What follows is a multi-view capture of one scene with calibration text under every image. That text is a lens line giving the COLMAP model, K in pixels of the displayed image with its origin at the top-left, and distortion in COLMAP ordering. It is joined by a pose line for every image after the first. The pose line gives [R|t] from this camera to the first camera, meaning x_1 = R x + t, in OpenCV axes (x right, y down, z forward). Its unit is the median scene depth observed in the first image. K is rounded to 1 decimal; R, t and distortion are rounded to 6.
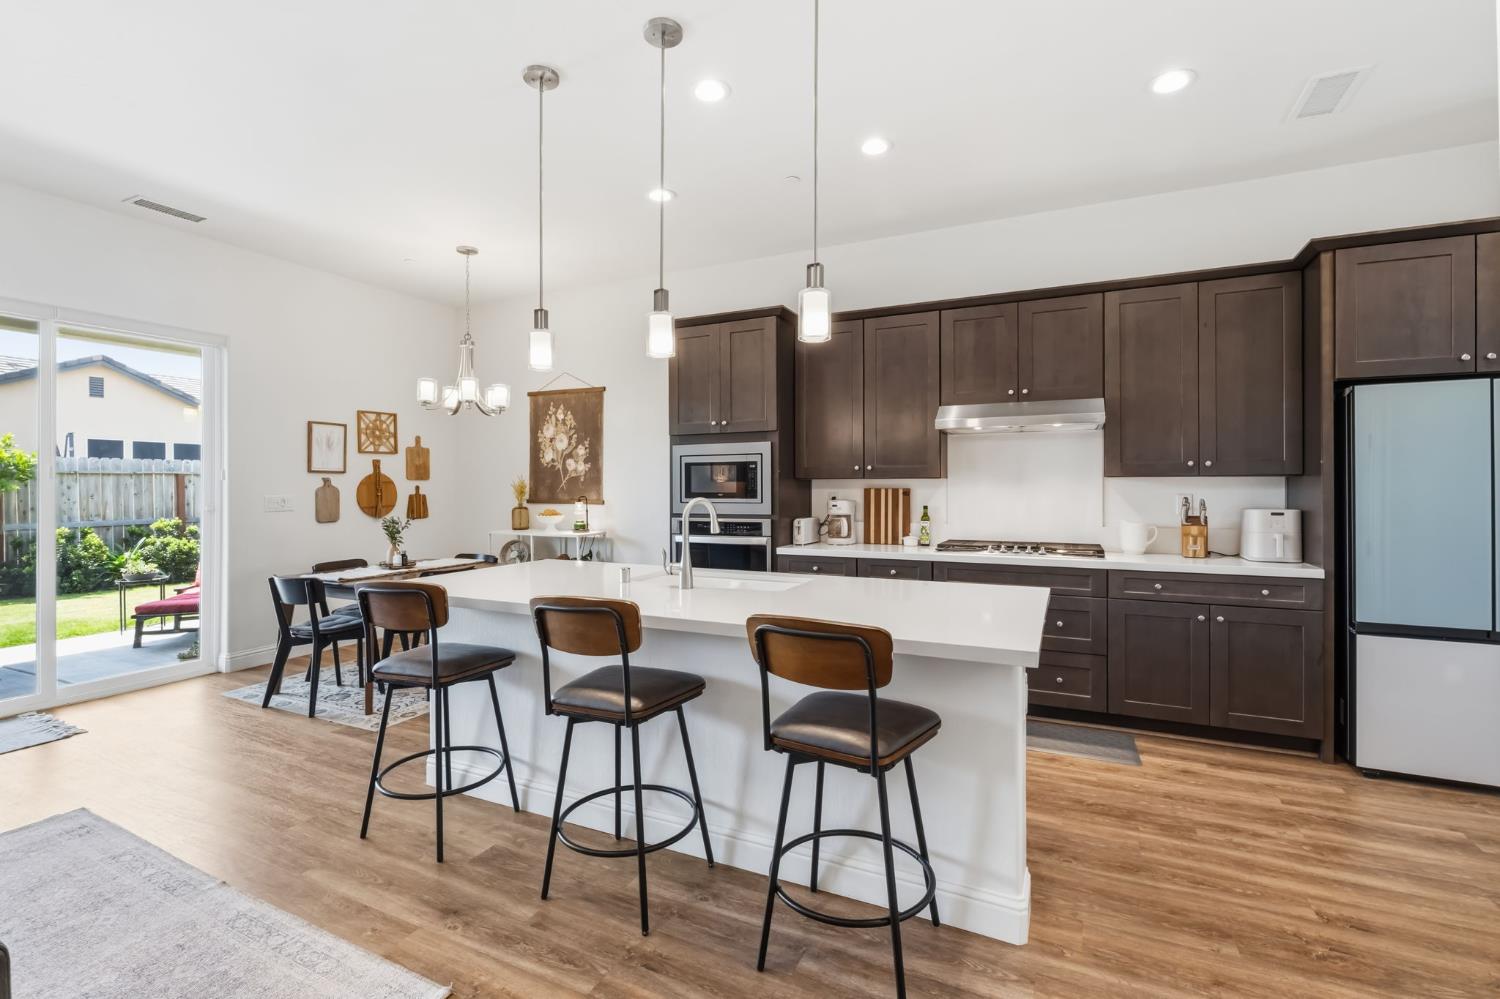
lens RADIAL K [[681.3, 0, 744.1], [0, 681.3, 496.8], [0, 0, 1]] dist [-0.003117, -0.000284]
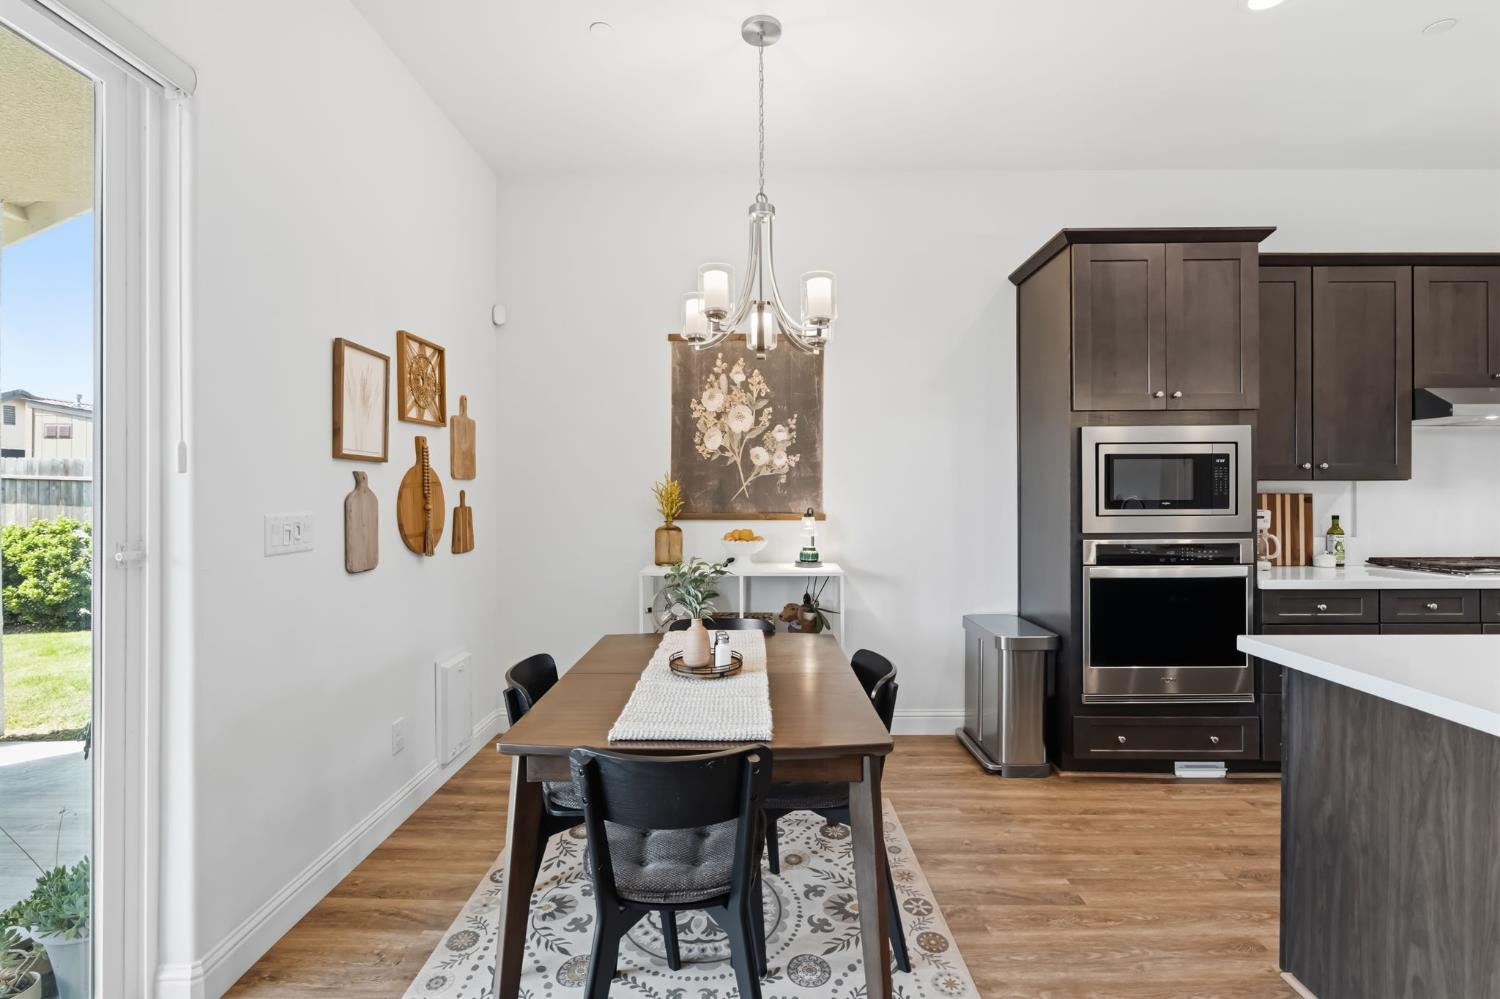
lens RADIAL K [[675.2, 0, 741.0], [0, 675.2, 491.2], [0, 0, 1]] dist [-0.001607, 0.000270]
pose [[0.900748, 0.000453, 0.434343, -0.542045], [0.007611, 0.999829, -0.016826, -0.005426], [-0.434276, 0.018462, 0.900590, 0.463102]]
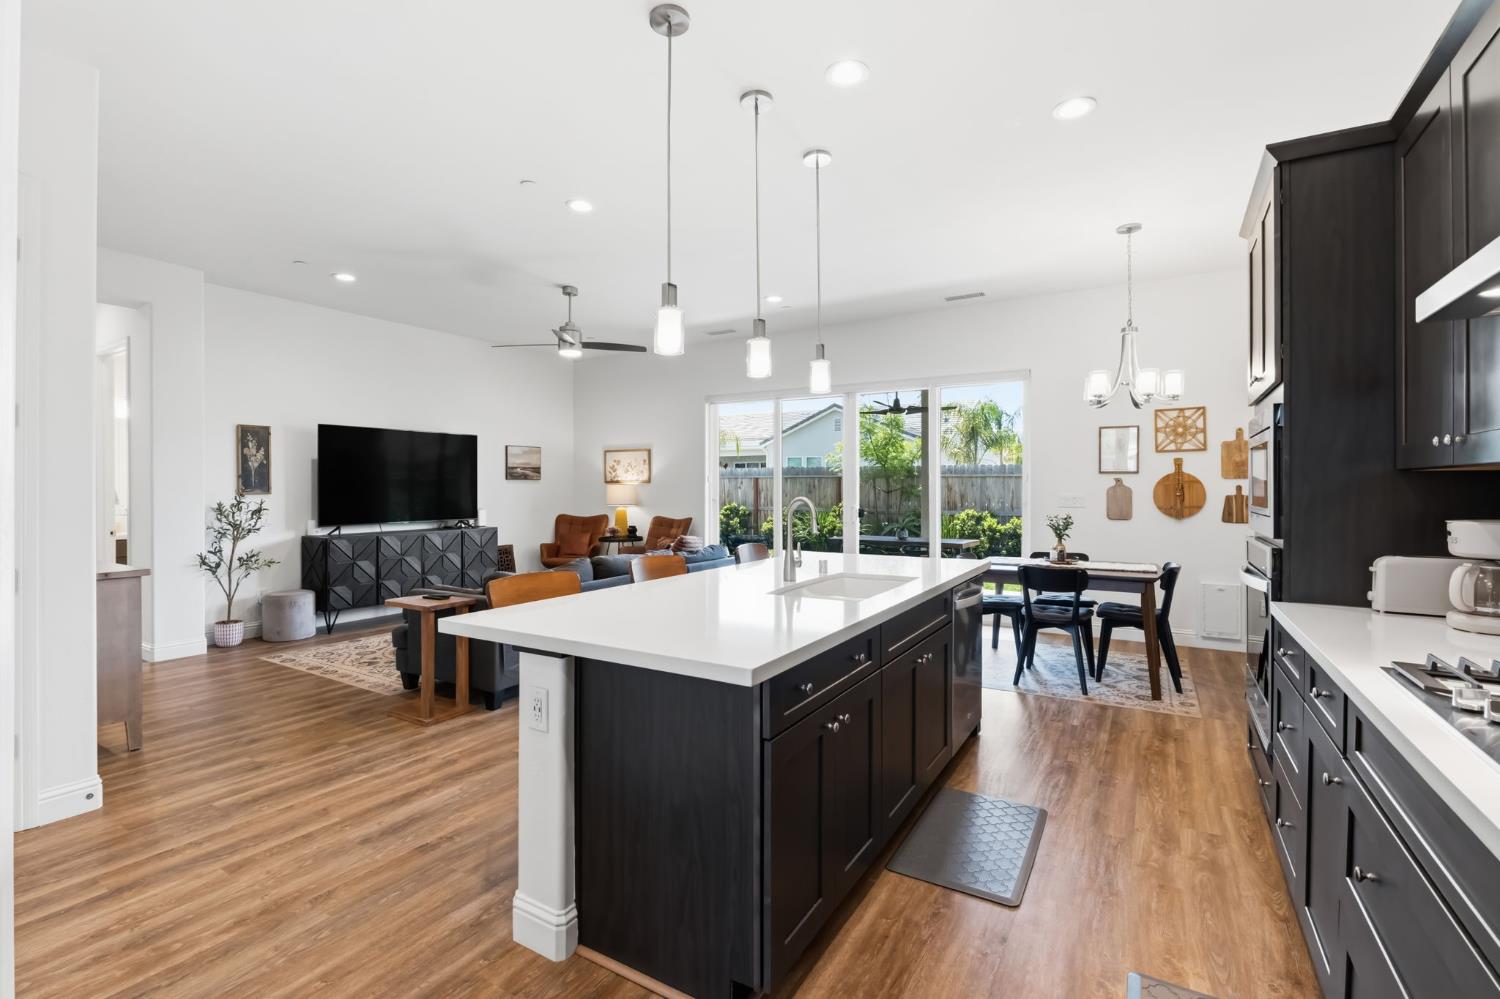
lens RADIAL K [[675.2, 0, 741.0], [0, 675.2, 491.2], [0, 0, 1]] dist [-0.001607, 0.000270]
pose [[-0.100565, 0.006625, -0.994908, 0.464643], [-0.017874, 0.999804, 0.008464, -0.005085], [0.994770, 0.018634, -0.100427, 0.483729]]
